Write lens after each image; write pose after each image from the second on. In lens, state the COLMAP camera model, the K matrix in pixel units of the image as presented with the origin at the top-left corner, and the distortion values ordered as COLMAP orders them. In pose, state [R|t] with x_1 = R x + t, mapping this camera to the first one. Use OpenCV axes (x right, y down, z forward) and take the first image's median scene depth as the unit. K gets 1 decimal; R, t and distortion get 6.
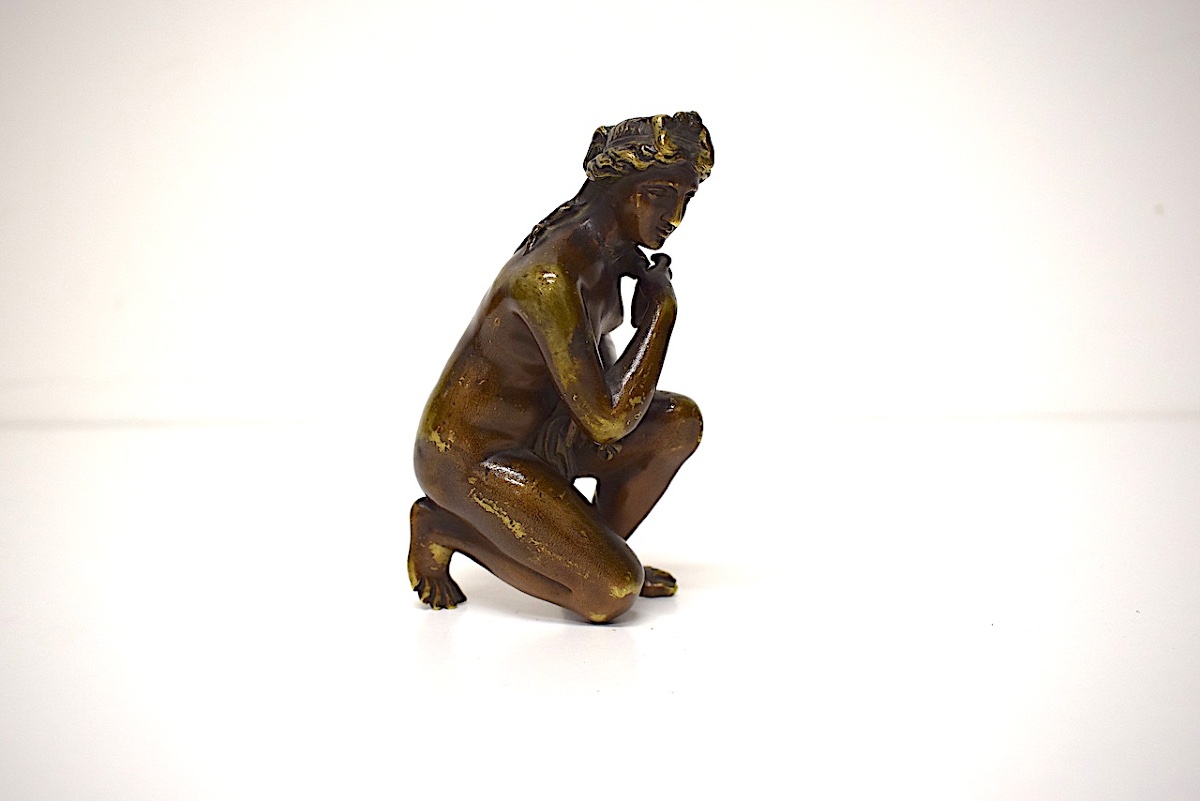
lens RADIAL K [[1155.1, 0, 601.7], [0, 1155.1, 398.0], [0, 0, 1]] dist [-0.059158, 0.000000]
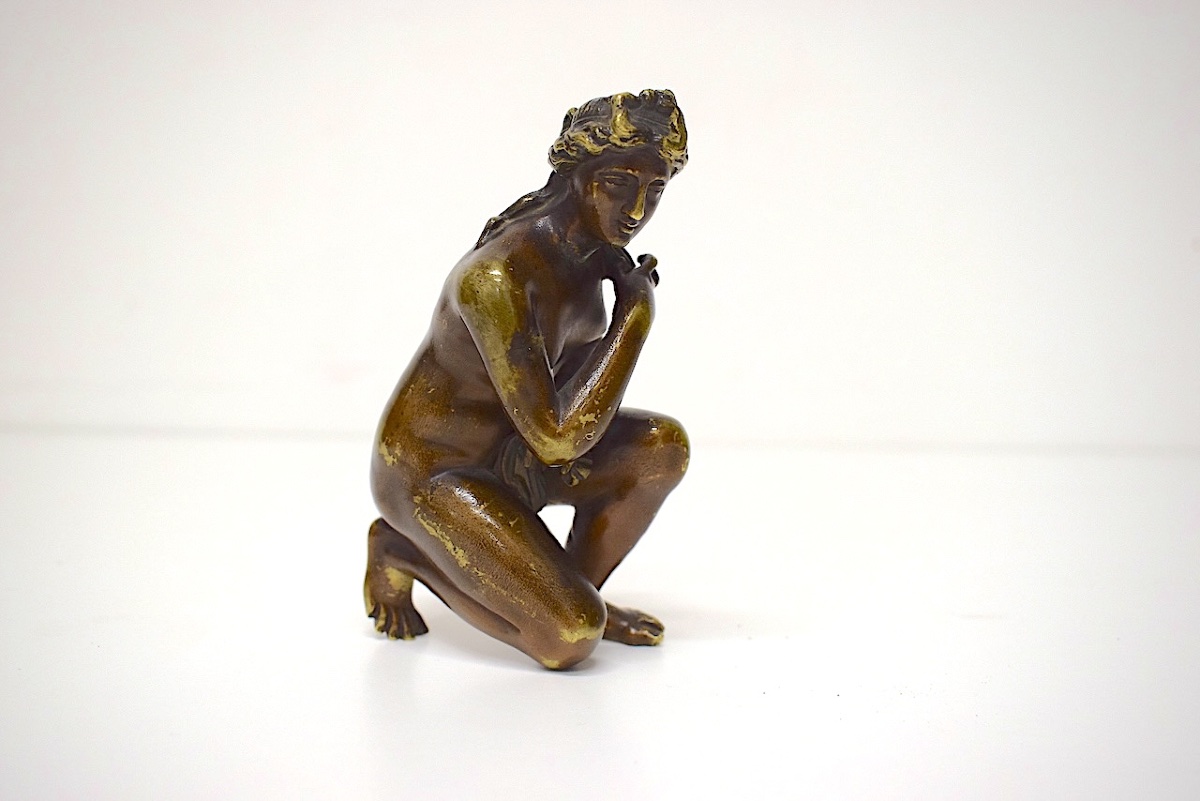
lens RADIAL K [[1197.6, 0, 597.1], [0, 1197.6, 398.4], [0, 0, 1]] dist [-0.078798, 0.000000]
pose [[0.983647, 0.042744, -0.174959, 0.187695], [-0.047501, 0.998604, -0.023092, 0.007734], [0.173728, 0.031025, 0.984305, 0.103837]]
